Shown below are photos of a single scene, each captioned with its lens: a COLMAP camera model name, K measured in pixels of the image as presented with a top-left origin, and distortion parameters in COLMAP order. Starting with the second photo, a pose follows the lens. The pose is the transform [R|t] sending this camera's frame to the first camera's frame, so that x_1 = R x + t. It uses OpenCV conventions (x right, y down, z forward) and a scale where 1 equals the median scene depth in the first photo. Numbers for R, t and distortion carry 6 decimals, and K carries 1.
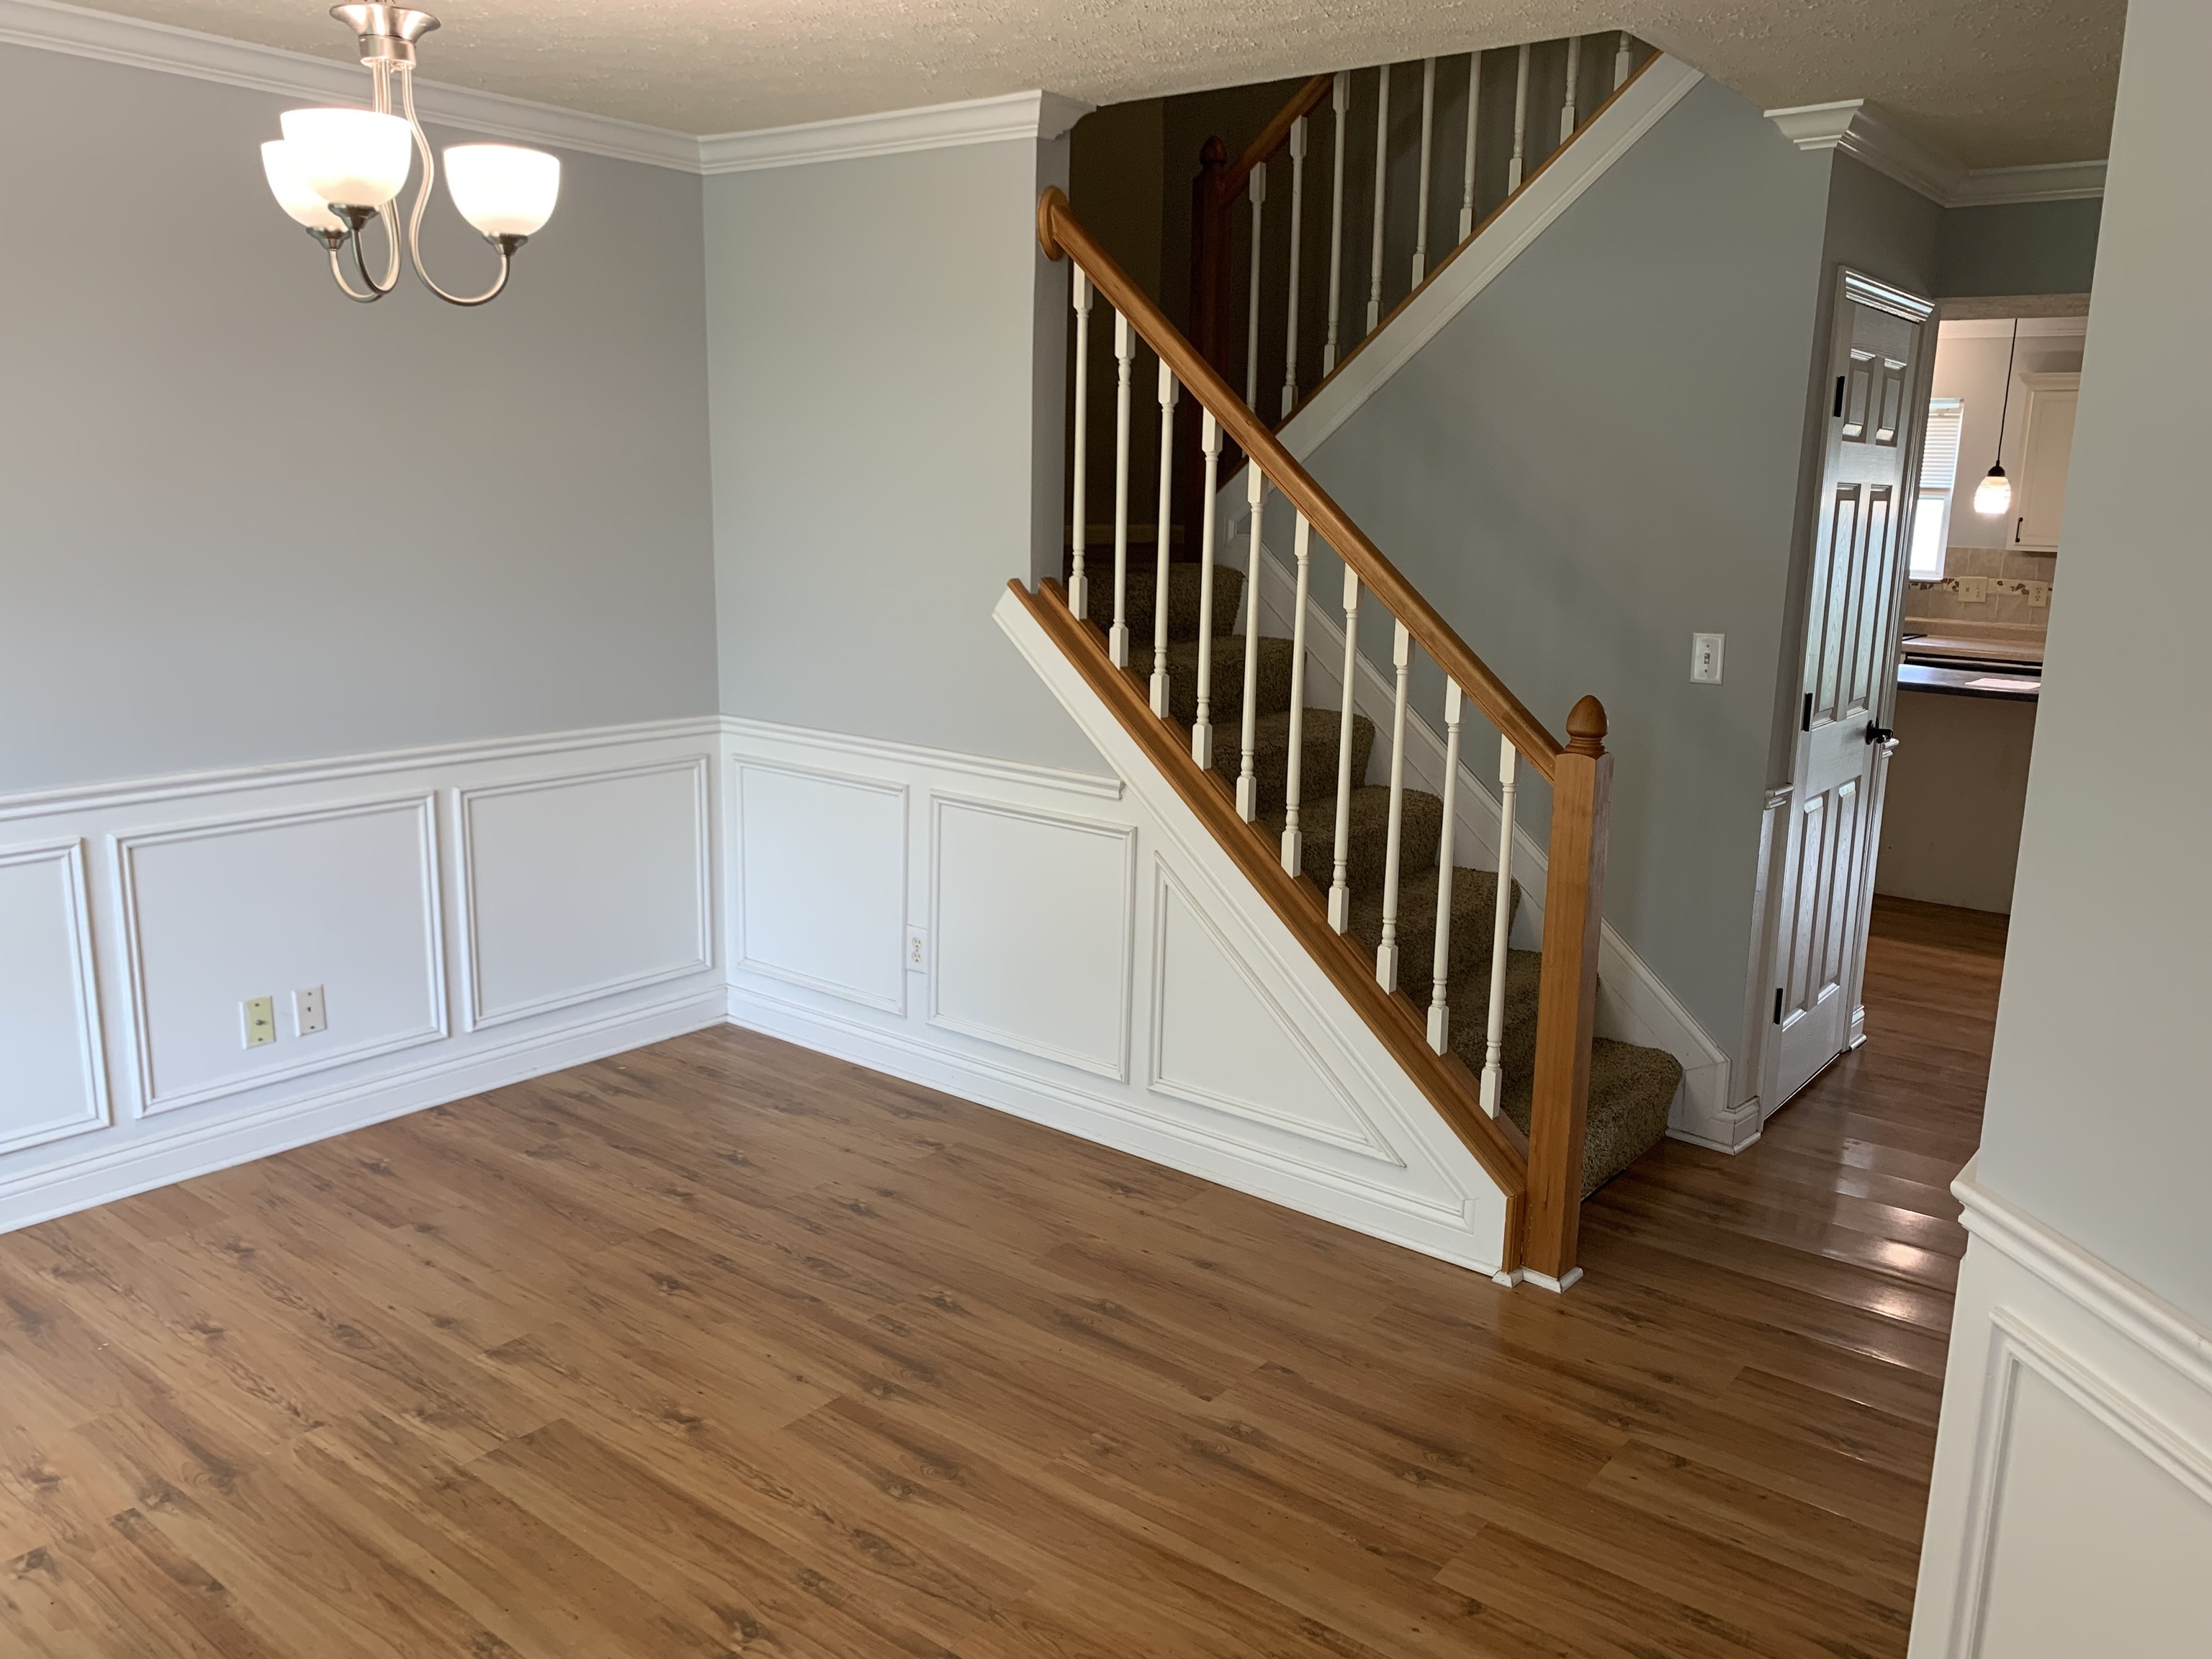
lens RADIAL K [[1689.2, 0, 1106.0], [0, 1689.2, 829.5], [0, 0, 1]] dist [0.109619, -0.179542]
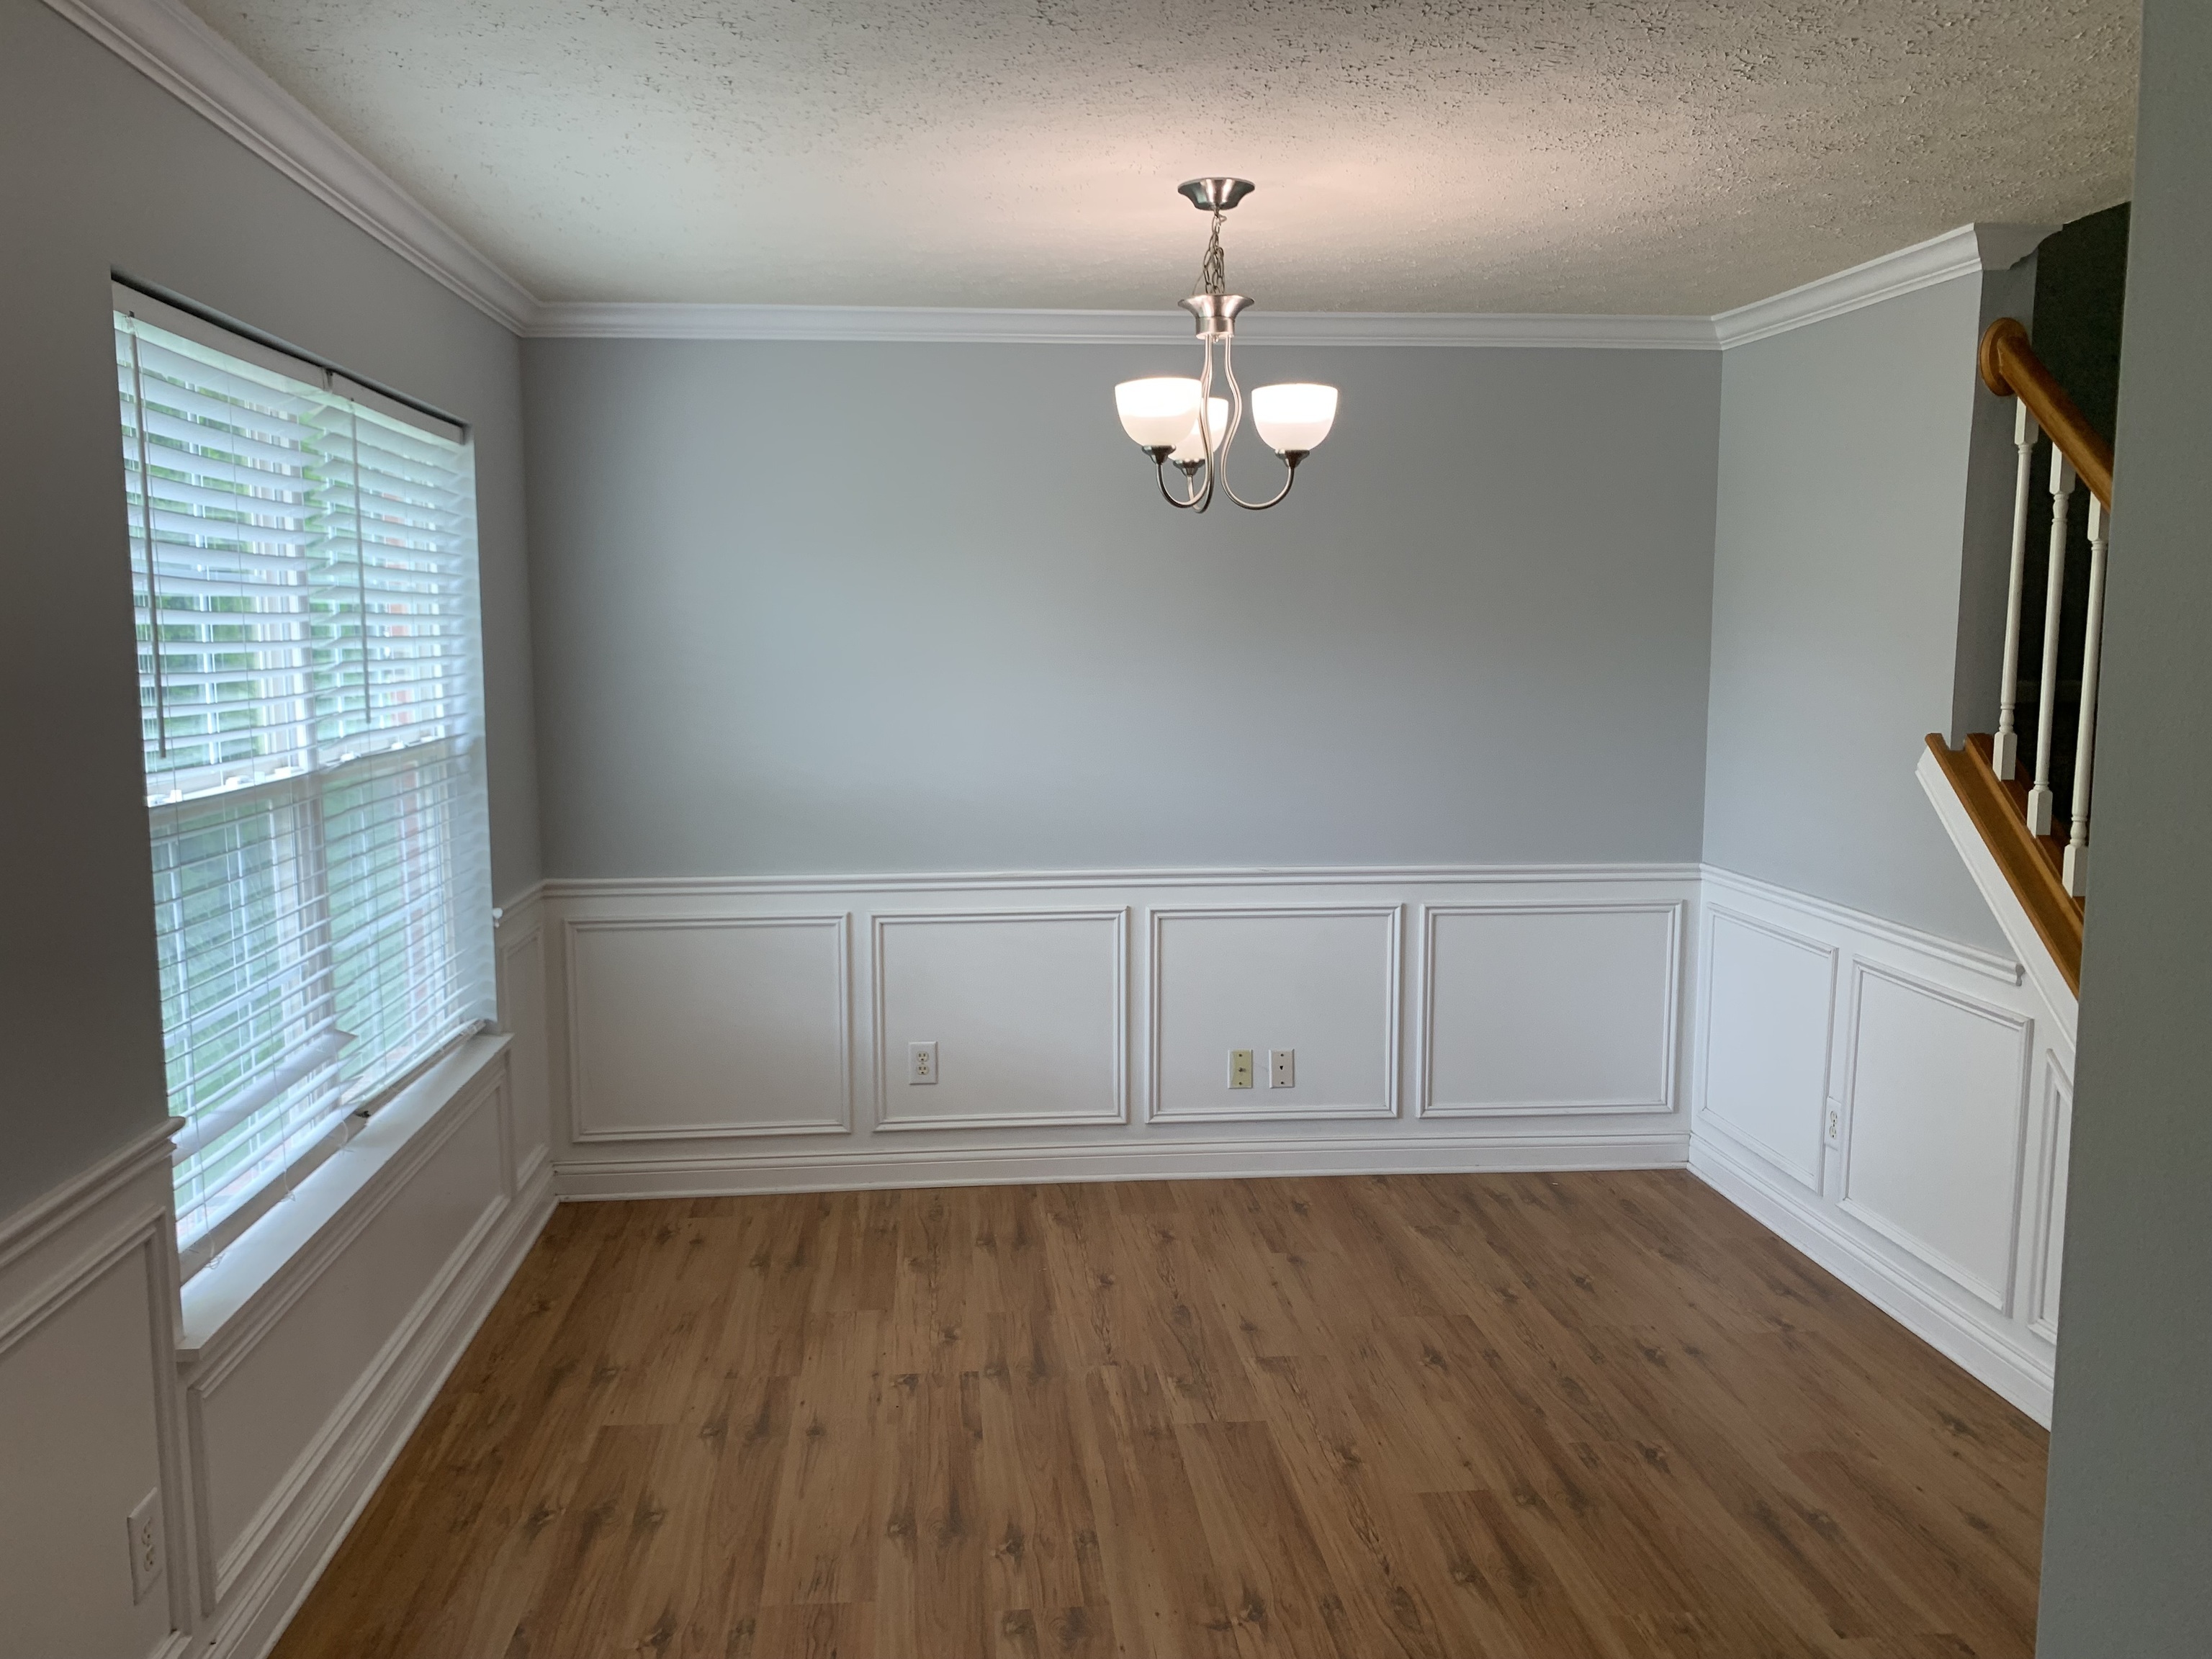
lens RADIAL K [[1708.9, 0, 1106.0], [0, 1708.9, 829.5], [0, 0, 1]] dist [0.055386, -0.045630]
pose [[0.701649, 0.064210, -0.709623, 0.318360], [-0.130704, 0.990630, -0.039598, -0.000044], [0.700432, 0.120535, 0.703467, 0.027430]]
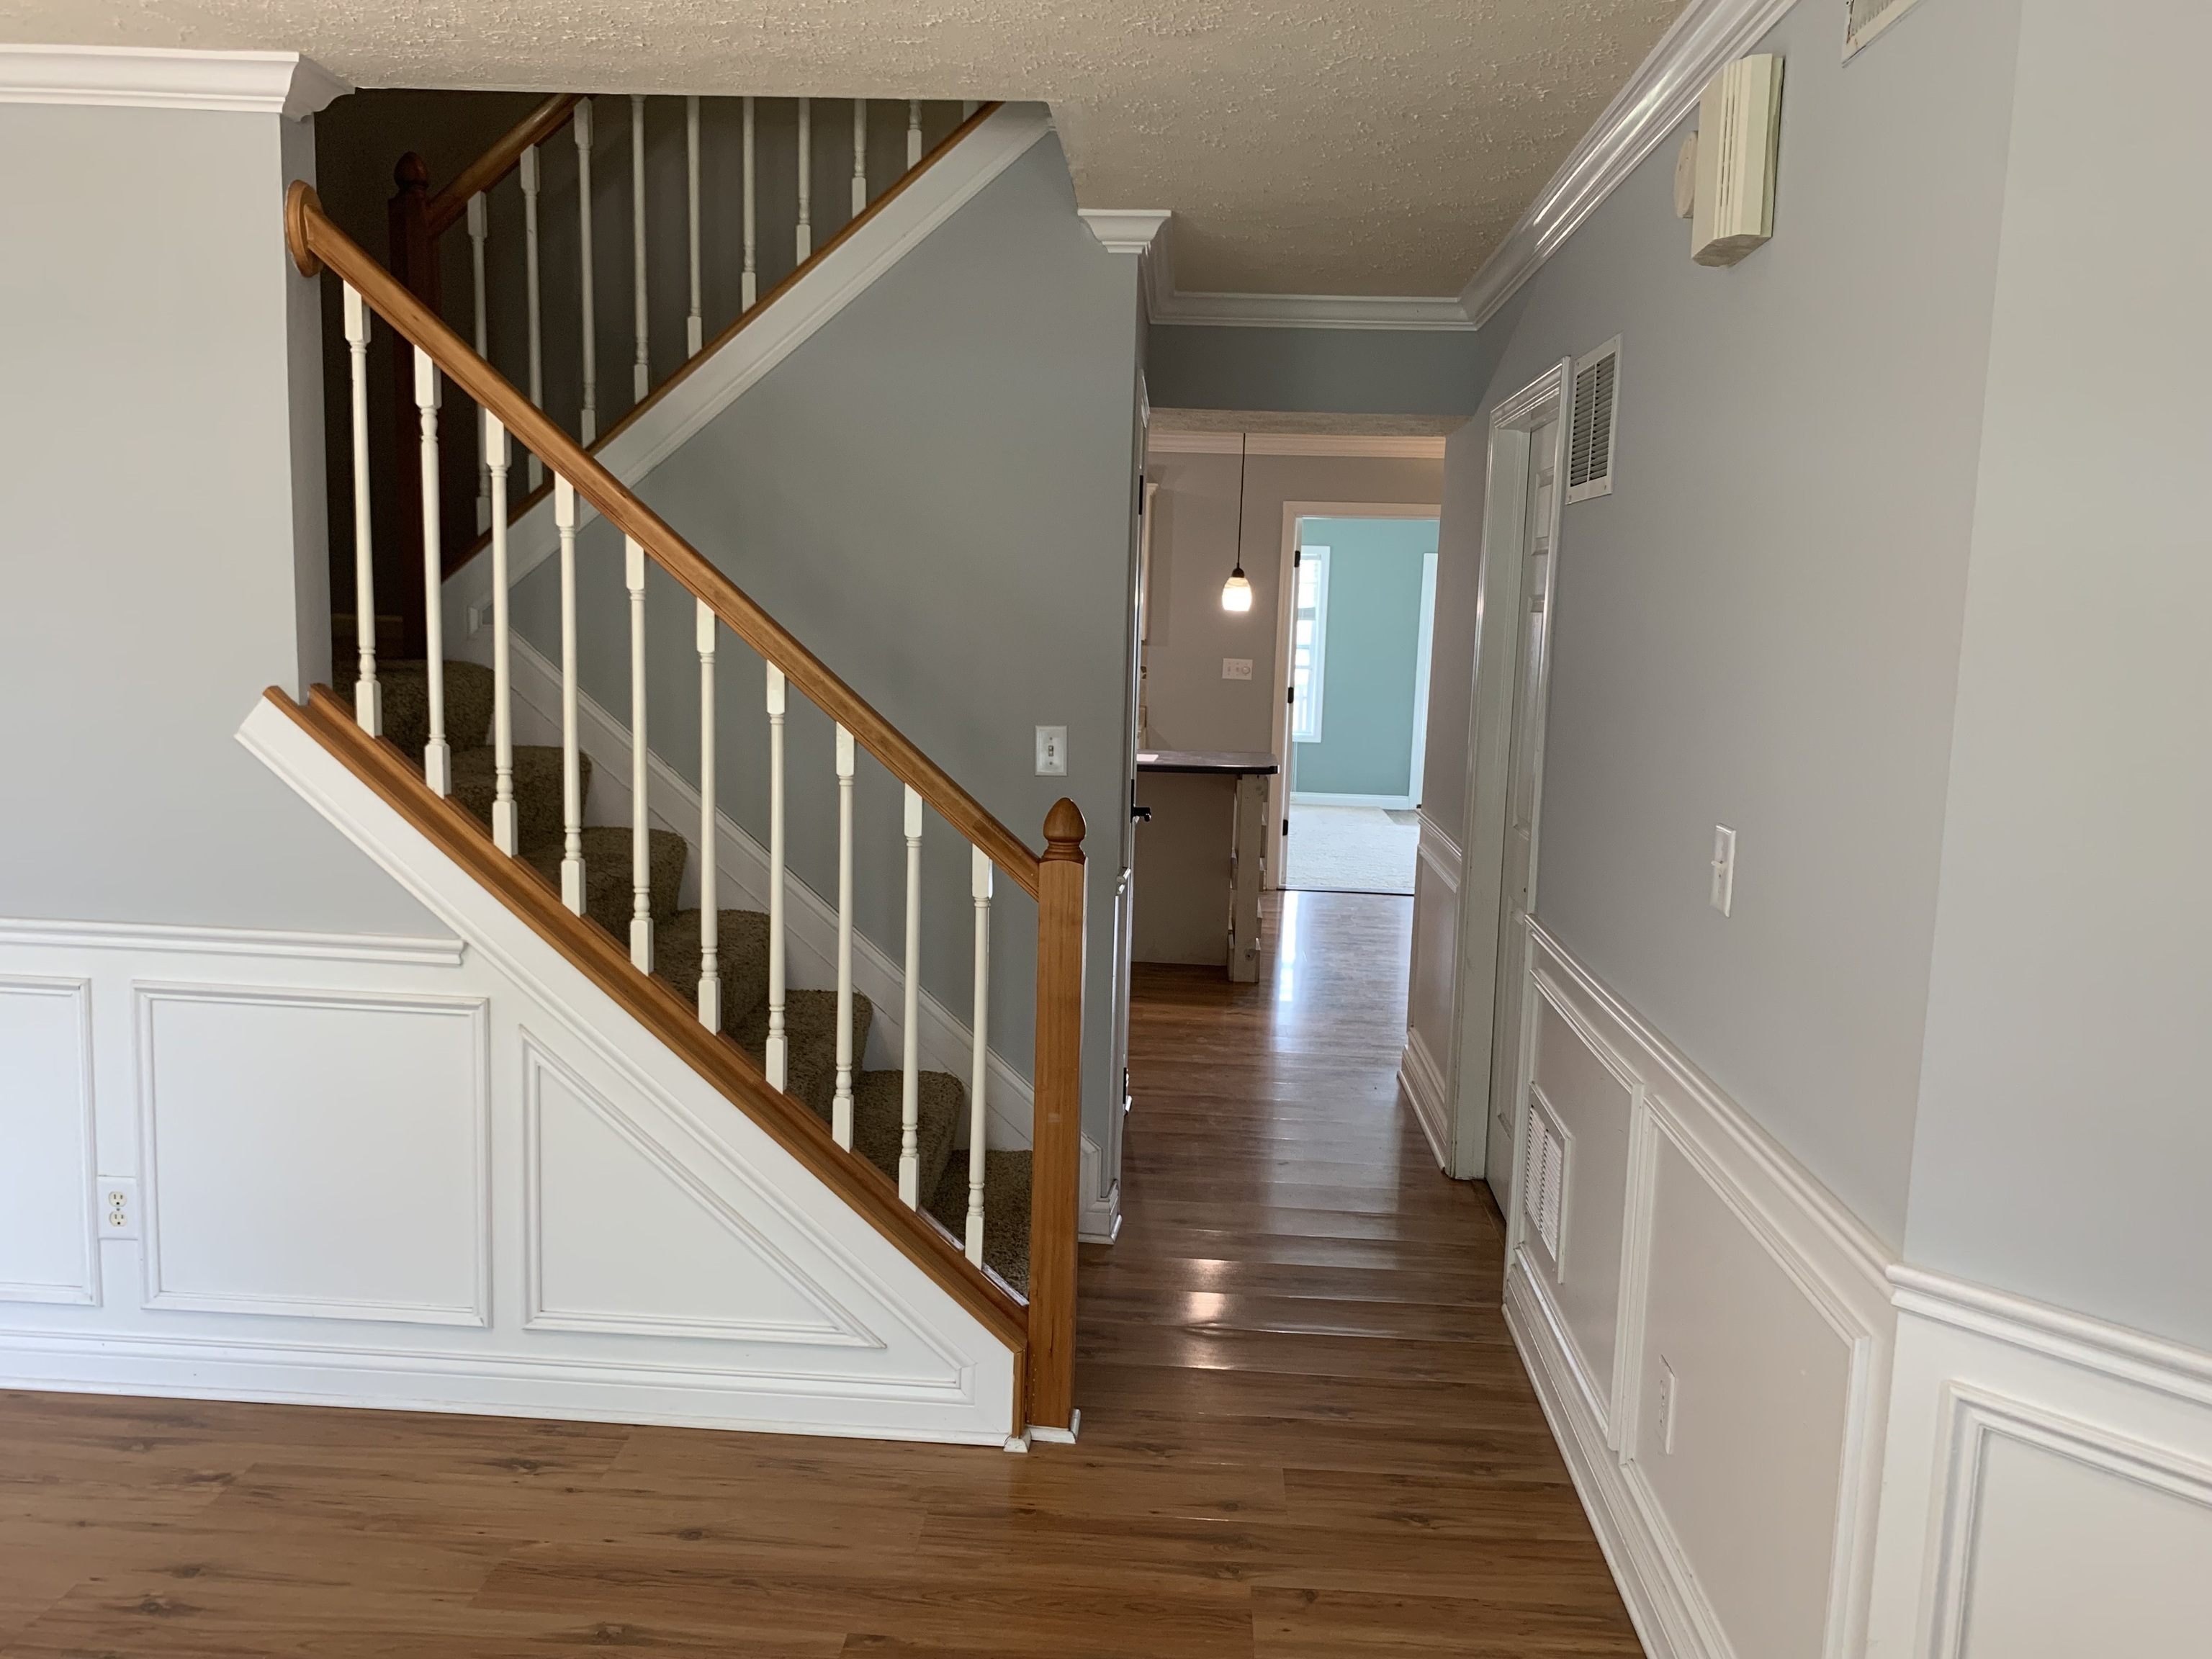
lens RADIAL K [[1708.9, 0, 1106.0], [0, 1708.9, 829.5], [0, 0, 1]] dist [0.055386, -0.045630]
pose [[0.821498, -0.074343, 0.565344, -0.198444], [0.103369, 0.994453, -0.019434, -0.034706], [-0.560764, 0.074405, 0.824626, 0.180594]]
